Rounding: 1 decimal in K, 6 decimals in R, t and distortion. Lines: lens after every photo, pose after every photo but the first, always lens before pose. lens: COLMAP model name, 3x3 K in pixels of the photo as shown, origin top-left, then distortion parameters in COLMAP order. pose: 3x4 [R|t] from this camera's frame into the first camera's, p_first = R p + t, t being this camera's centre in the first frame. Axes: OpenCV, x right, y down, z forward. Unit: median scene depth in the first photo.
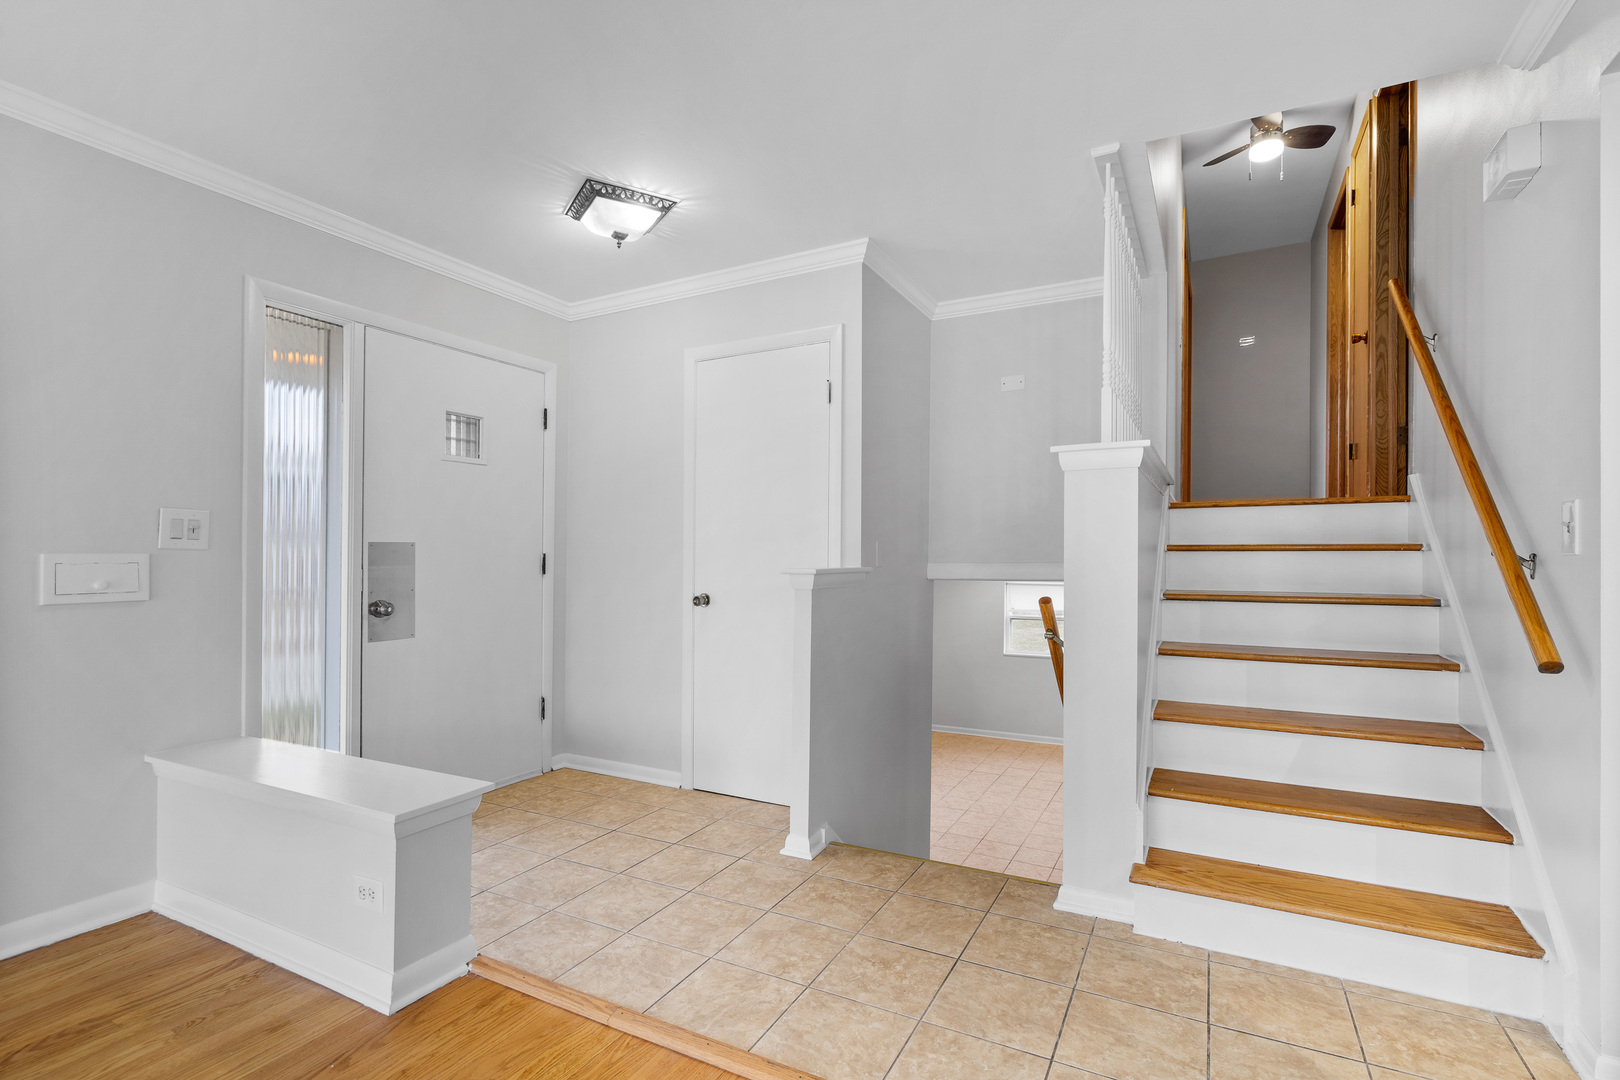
lens RADIAL K [[746.2, 0, 815.3], [0, 746.2, 549.7], [0, 0, 1]] dist [-0.001237, -0.000172]
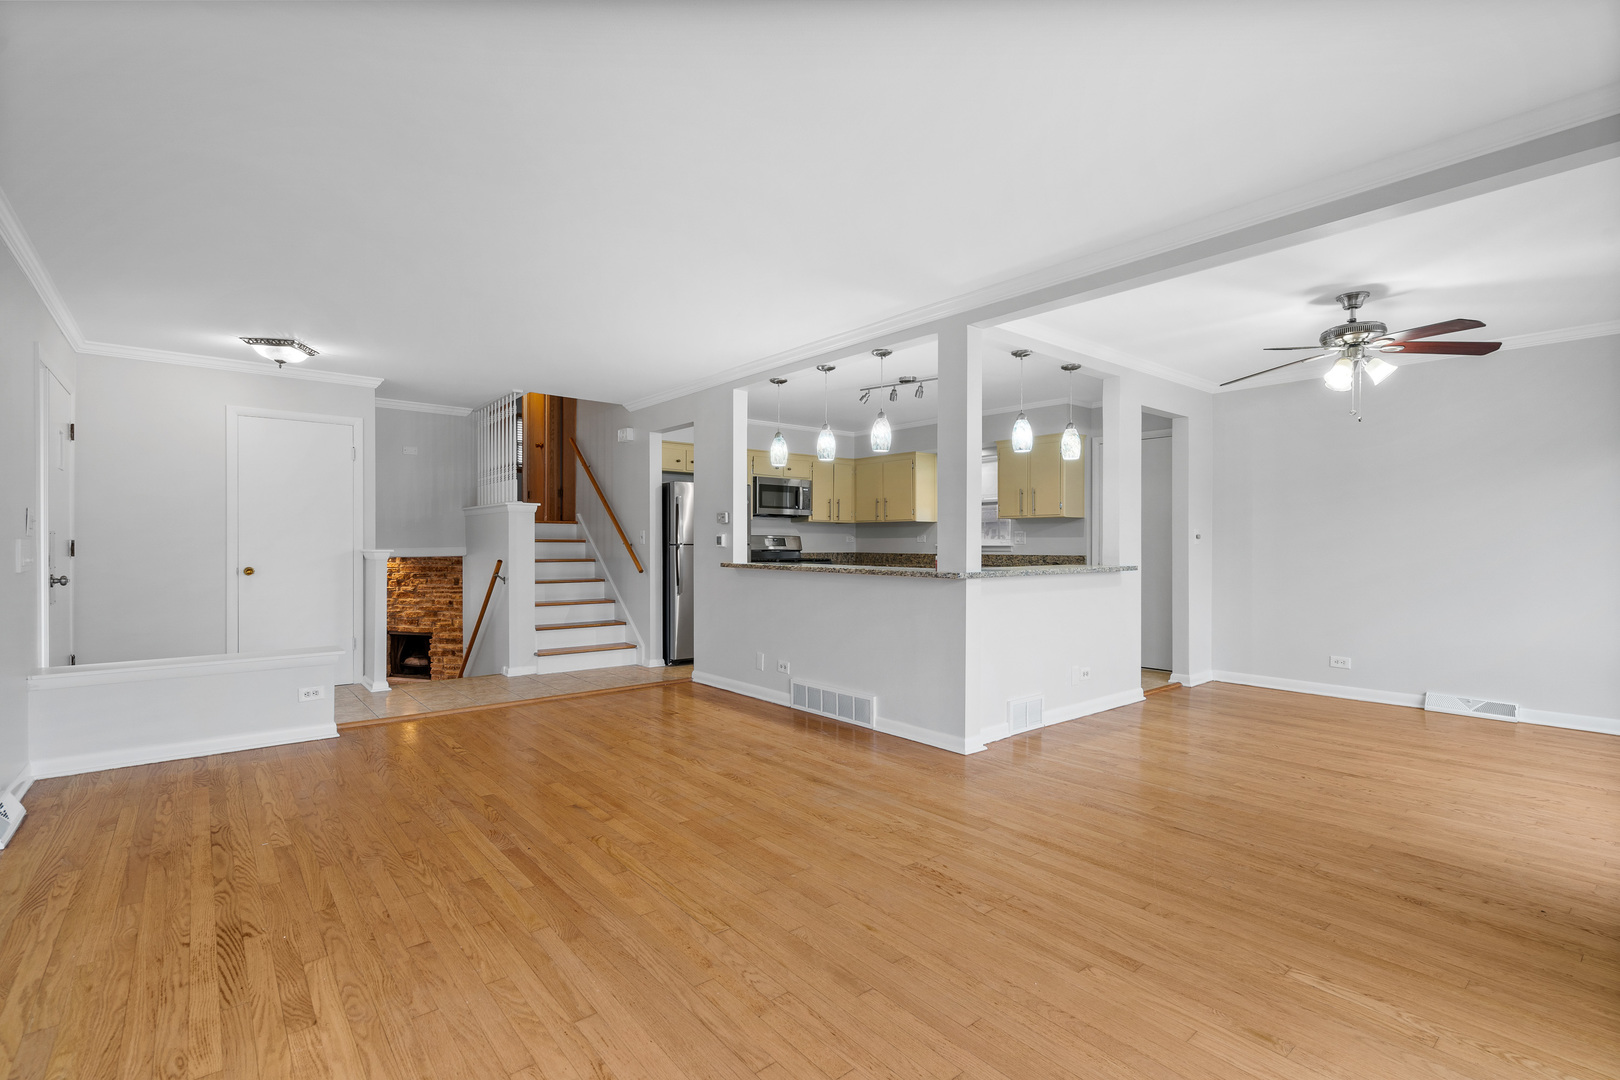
lens RADIAL K [[746.2, 0, 815.3], [0, 746.2, 549.7], [0, 0, 1]] dist [-0.001237, -0.000172]
pose [[0.375675, -0.002250, 0.926749, -1.387189], [-0.010856, 0.999918, 0.006828, -0.001667], [-0.926688, -0.012626, 0.375620, -0.813527]]
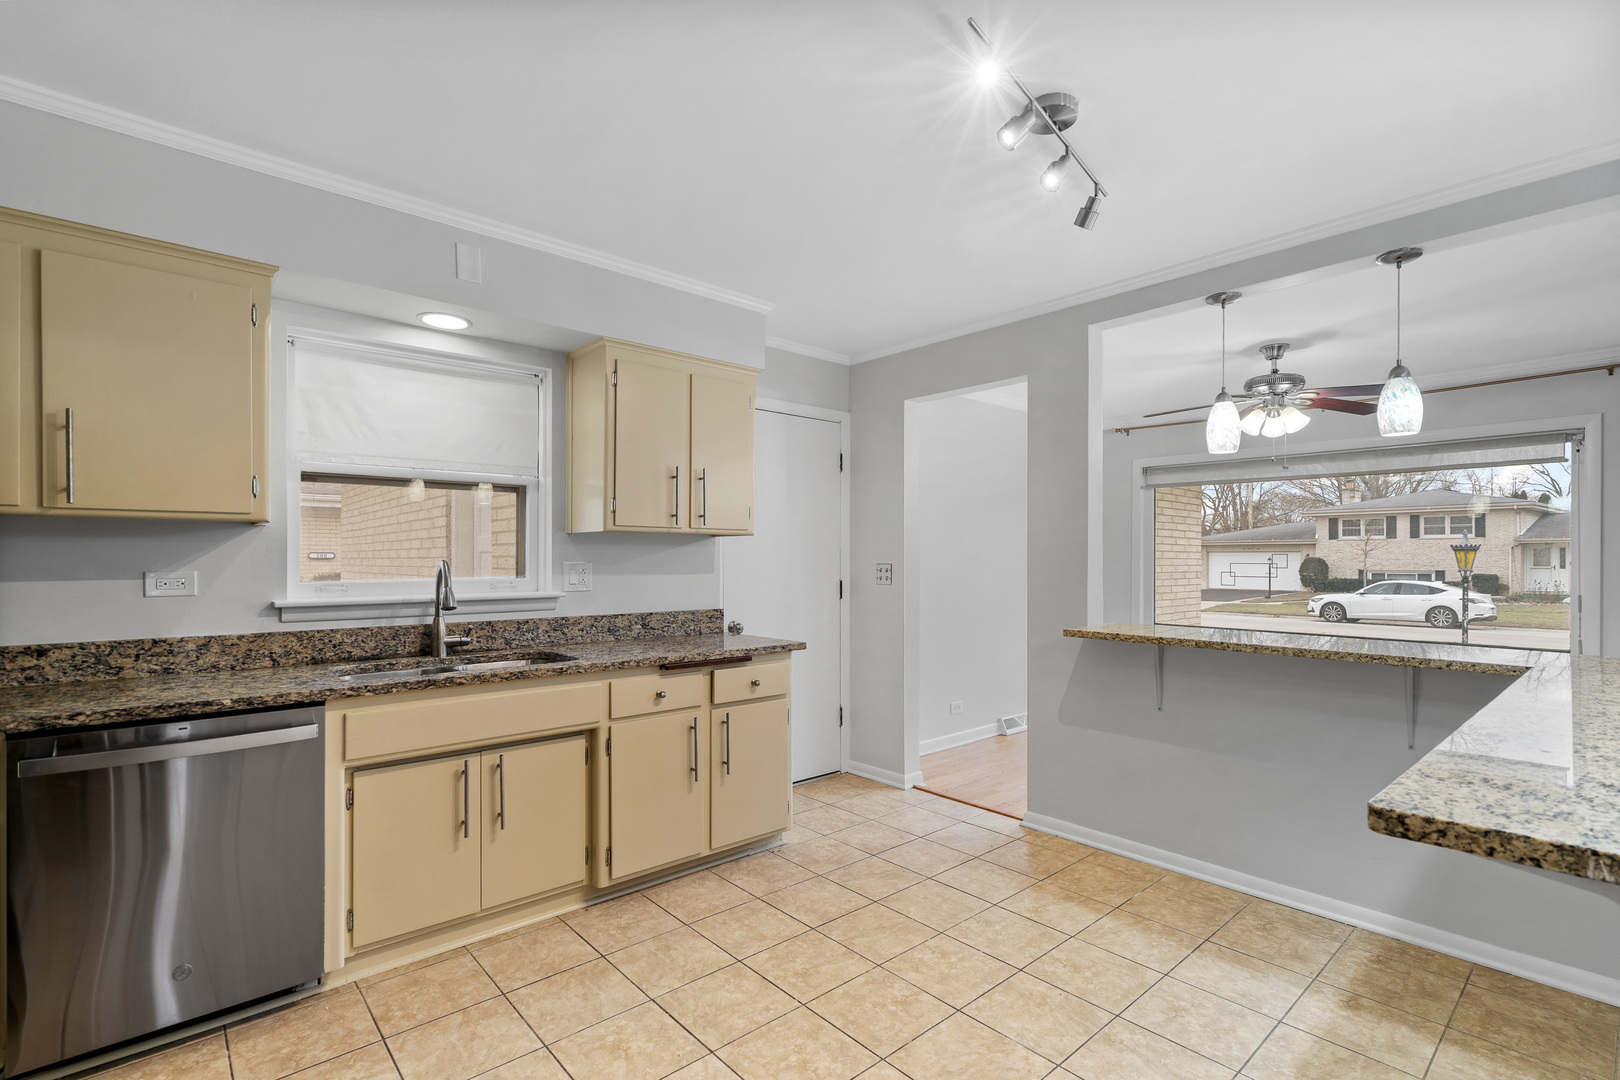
lens RADIAL K [[752.5, 0, 820.0], [0, 752.5, 560.2], [0, 0, 1]] dist [-0.000936, -0.000292]
pose [[-0.939627, 0.001872, 0.342194, 0.562357], [-0.001089, 0.999964, -0.008460, -0.047553], [-0.342198, -0.008322, -0.939591, 0.429807]]
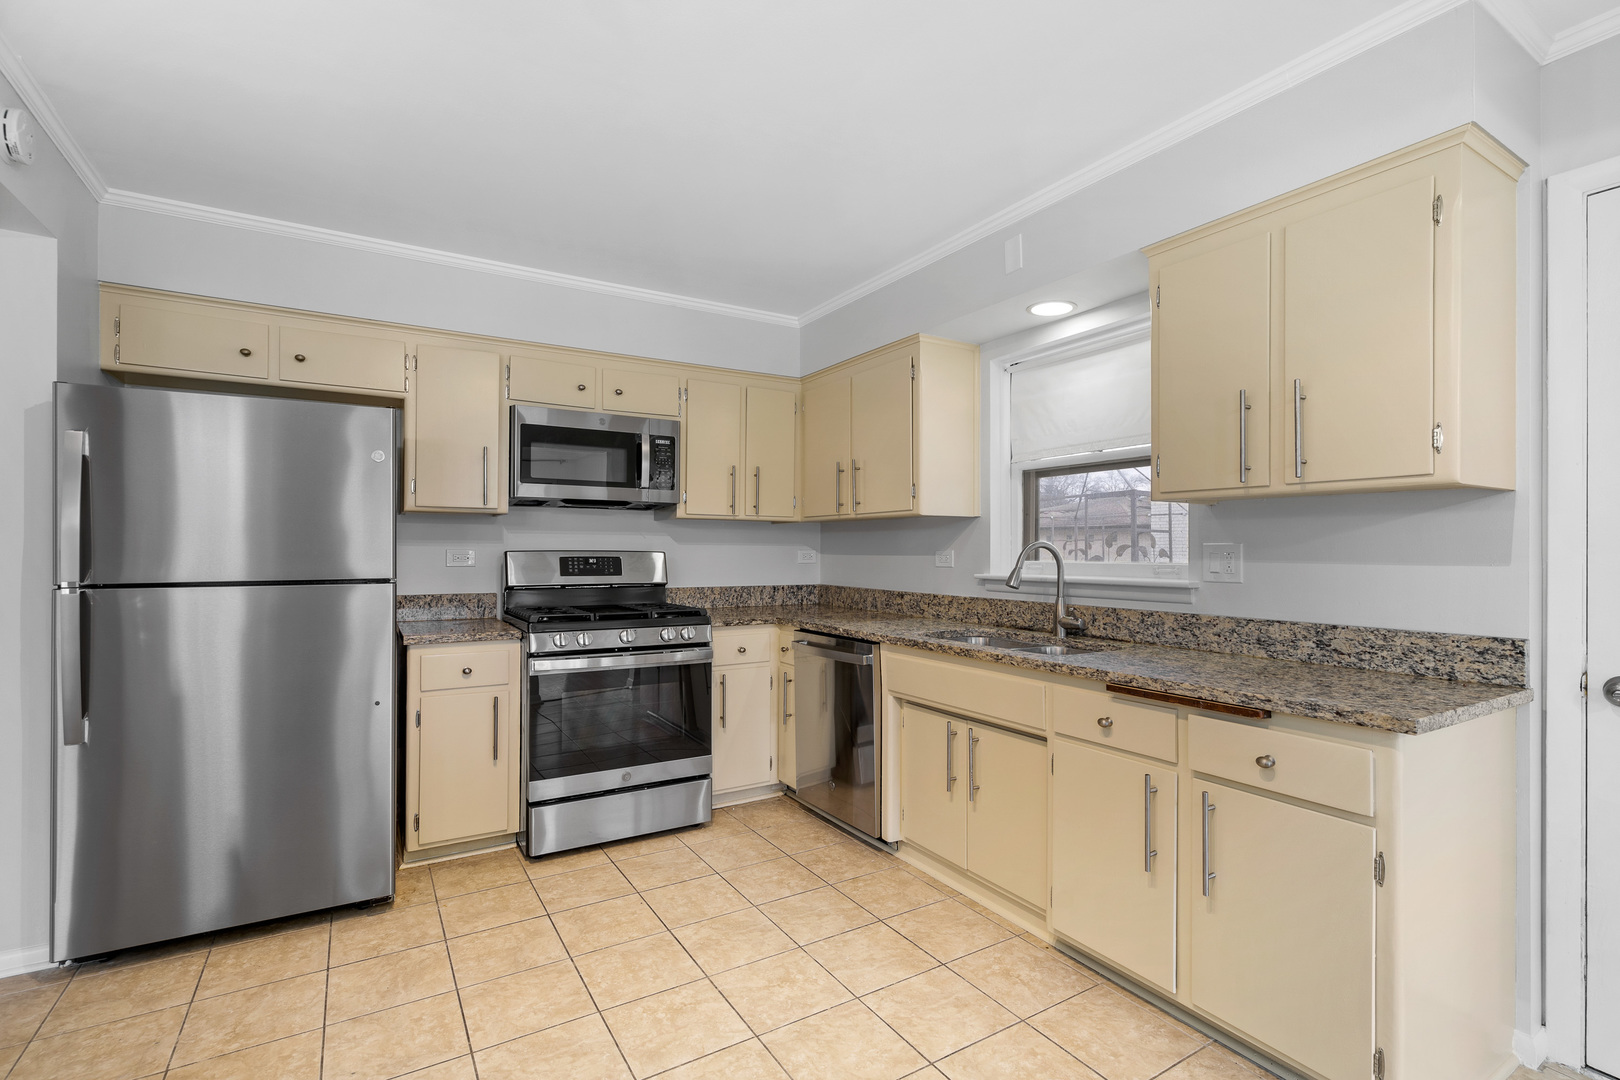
lens RADIAL K [[746.2, 0, 815.3], [0, 746.2, 549.7], [0, 0, 1]] dist [-0.001237, -0.000172]
pose [[0.504787, 0.004975, 0.863230, 0.346529], [-0.012055, 0.999927, 0.001286, -0.042106], [-0.863160, -0.011056, 0.504810, -0.525044]]
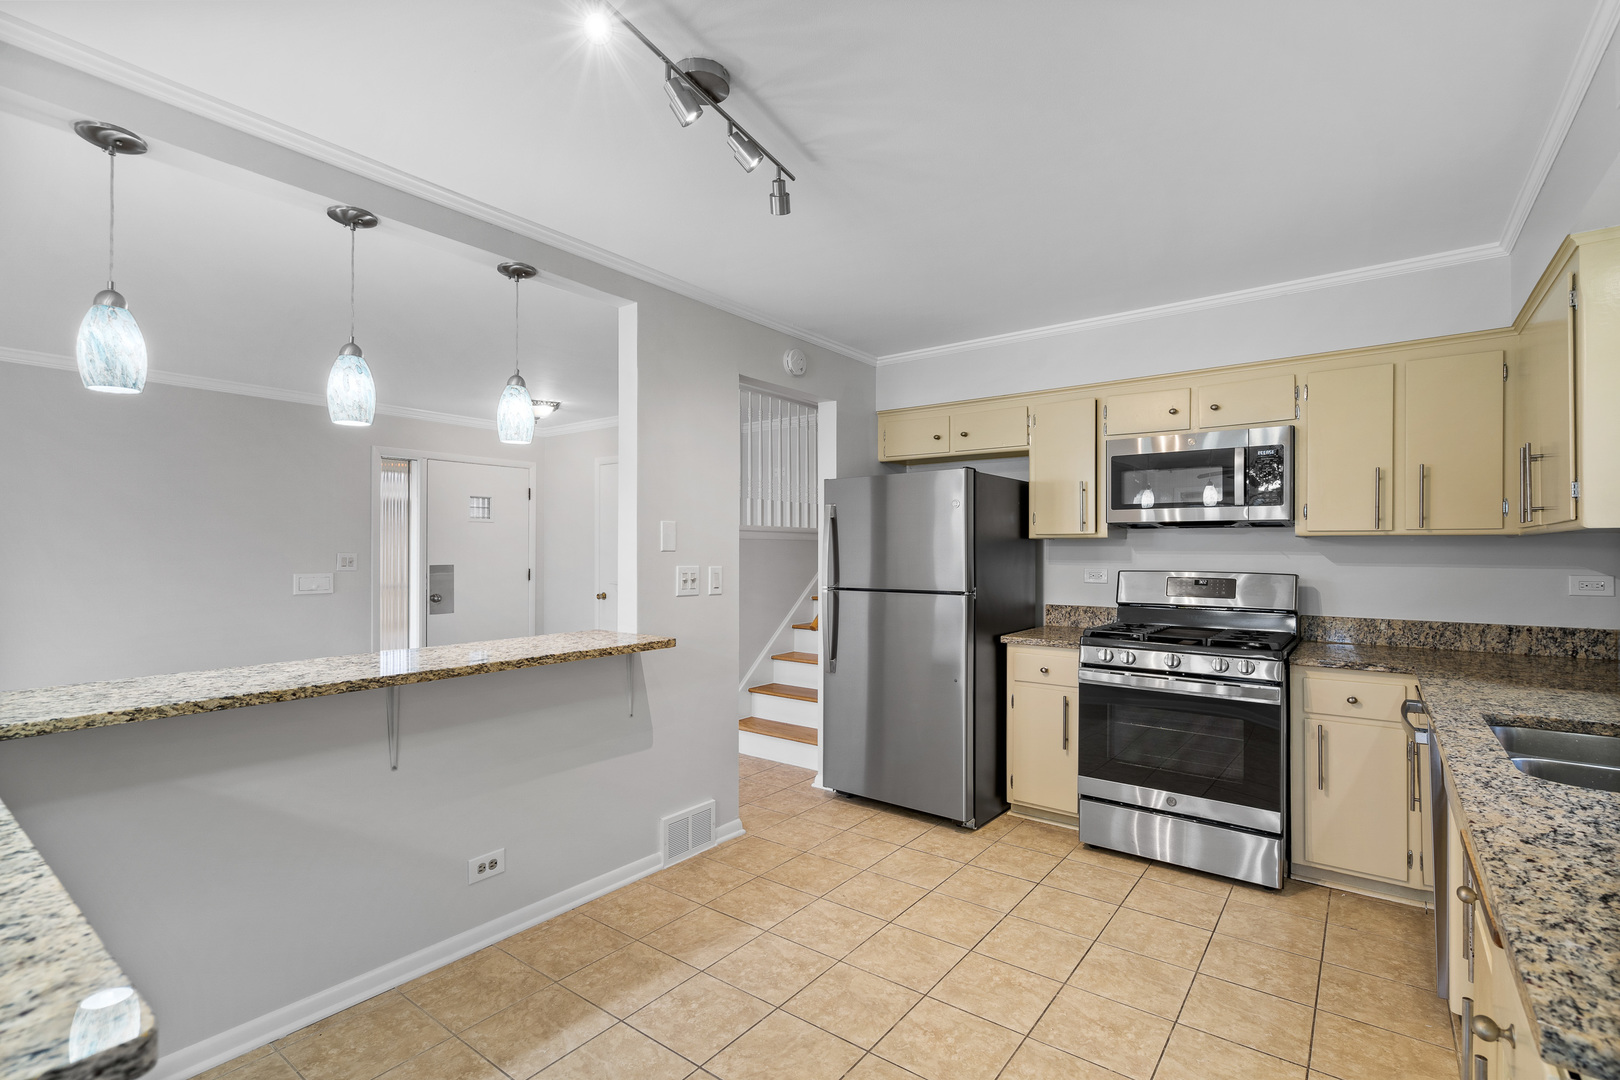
lens RADIAL K [[738.0, 0, 814.8], [0, 738.0, 549.9], [0, 0, 1]] dist [-0.004998, -0.000586]
pose [[0.987873, 0.006142, -0.155144, 0.786997], [-0.005140, 0.999963, 0.006859, -0.074768], [0.155180, -0.005978, 0.987868, -0.861891]]
